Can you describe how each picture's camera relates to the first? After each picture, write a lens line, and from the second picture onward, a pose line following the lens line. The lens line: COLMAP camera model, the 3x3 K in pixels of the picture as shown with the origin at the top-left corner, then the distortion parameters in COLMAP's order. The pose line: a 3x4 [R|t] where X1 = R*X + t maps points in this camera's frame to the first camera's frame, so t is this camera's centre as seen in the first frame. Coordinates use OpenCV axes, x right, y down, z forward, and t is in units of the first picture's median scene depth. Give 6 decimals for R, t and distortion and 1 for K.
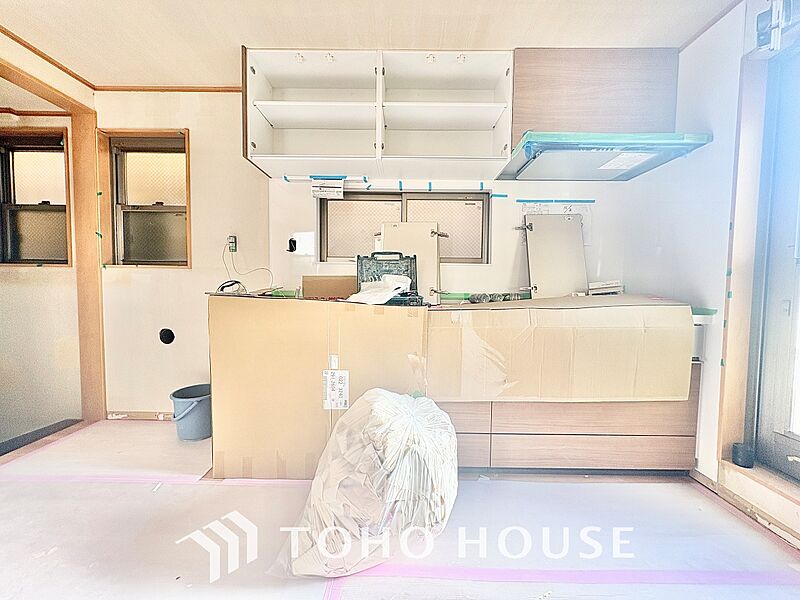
lens RADIAL K [[319.2, 0, 400.7], [0, 319.2, 299.8], [0, 0, 1]] dist [0.000883, 0.000123]
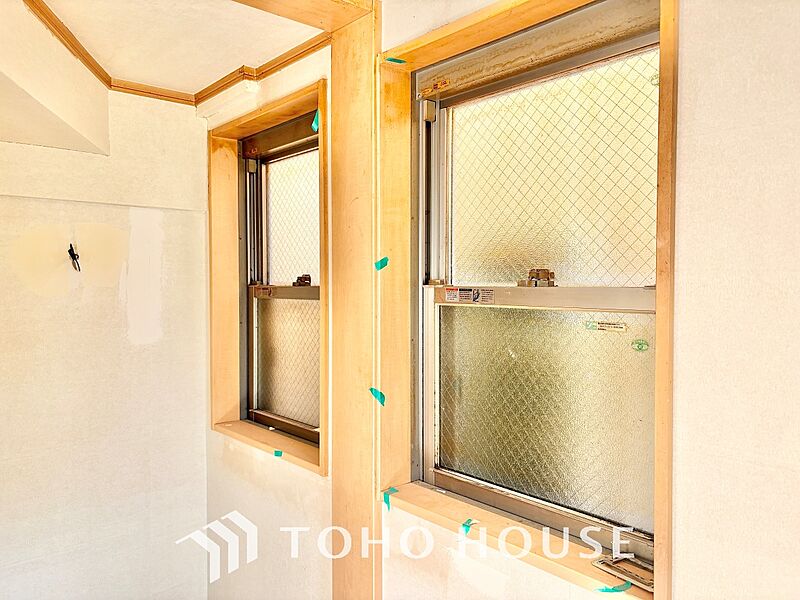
lens RADIAL K [[610.5, 0, 400.0], [0, 610.5, 300.0], [0, 0, 1]] dist [-0.001939, -0.000541]
pose [[0.660894, 0.009824, -0.750415, -0.490121], [-0.027846, 0.999547, -0.011438, -0.291234], [0.749963, 0.028455, 0.660868, 0.627522]]
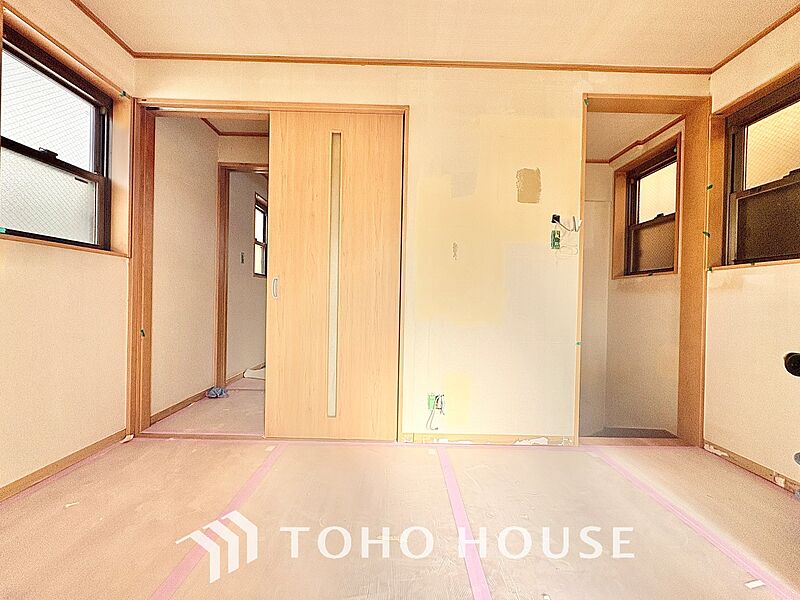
lens RADIAL K [[319.2, 0, 400.7], [0, 319.2, 299.8], [0, 0, 1]] dist [0.000883, 0.000123]
pose [[0.017575, -0.008188, -0.999812, -0.082267], [-0.069204, 0.997558, -0.009386, 0.044072], [0.997448, 0.069356, 0.016965, 0.159723]]
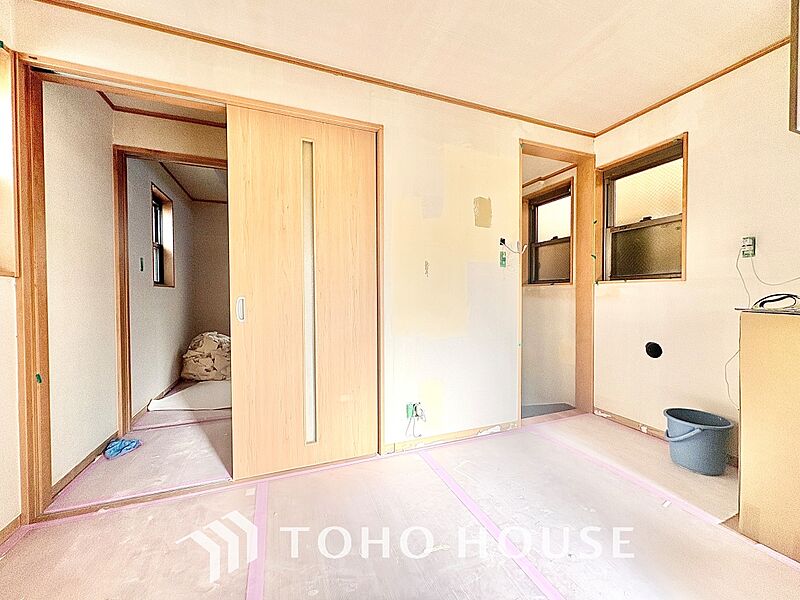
lens RADIAL K [[319.2, 0, 400.7], [0, 319.2, 299.8], [0, 0, 1]] dist [0.000883, 0.000123]
pose [[0.372515, 0.002559, -0.928023, -0.107201], [-0.035632, 0.999298, -0.011548, -0.002326], [0.927342, 0.037369, 0.372345, -0.105926]]
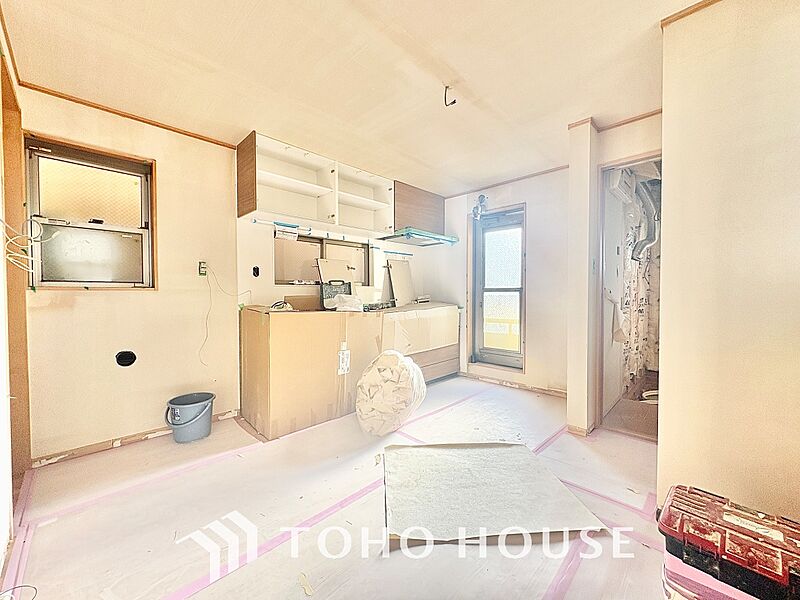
lens RADIAL K [[319.2, 0, 400.7], [0, 319.2, 299.8], [0, 0, 1]] dist [0.000883, 0.000123]
pose [[0.695231, -0.028263, 0.718231, -0.869267], [0.044210, 0.999016, -0.003482, -0.027121], [-0.717426, 0.034174, 0.695796, -0.313234]]
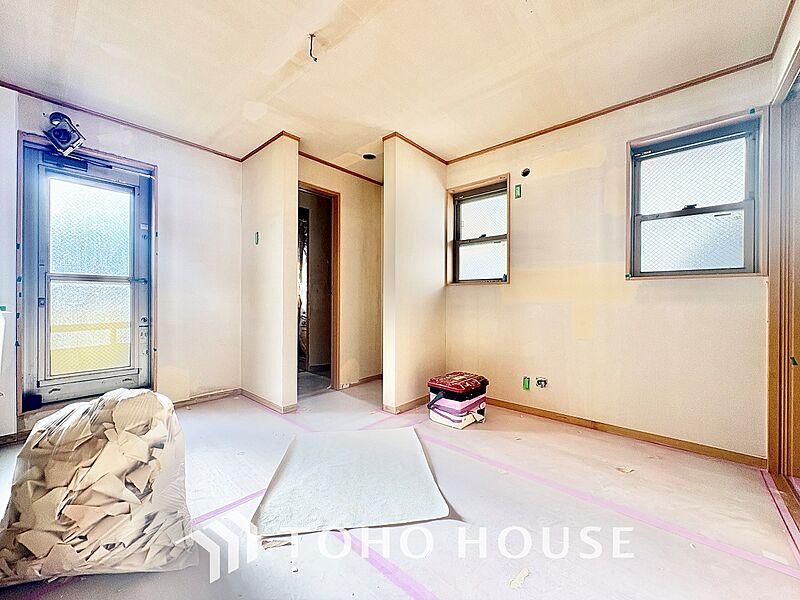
lens RADIAL K [[319.2, 0, 400.7], [0, 319.2, 299.8], [0, 0, 1]] dist [0.000883, 0.000123]
pose [[-0.755899, -0.016067, 0.654491, -0.791497], [0.017850, 0.998821, 0.045135, -0.018986], [-0.654444, 0.045800, -0.754722, 0.650779]]
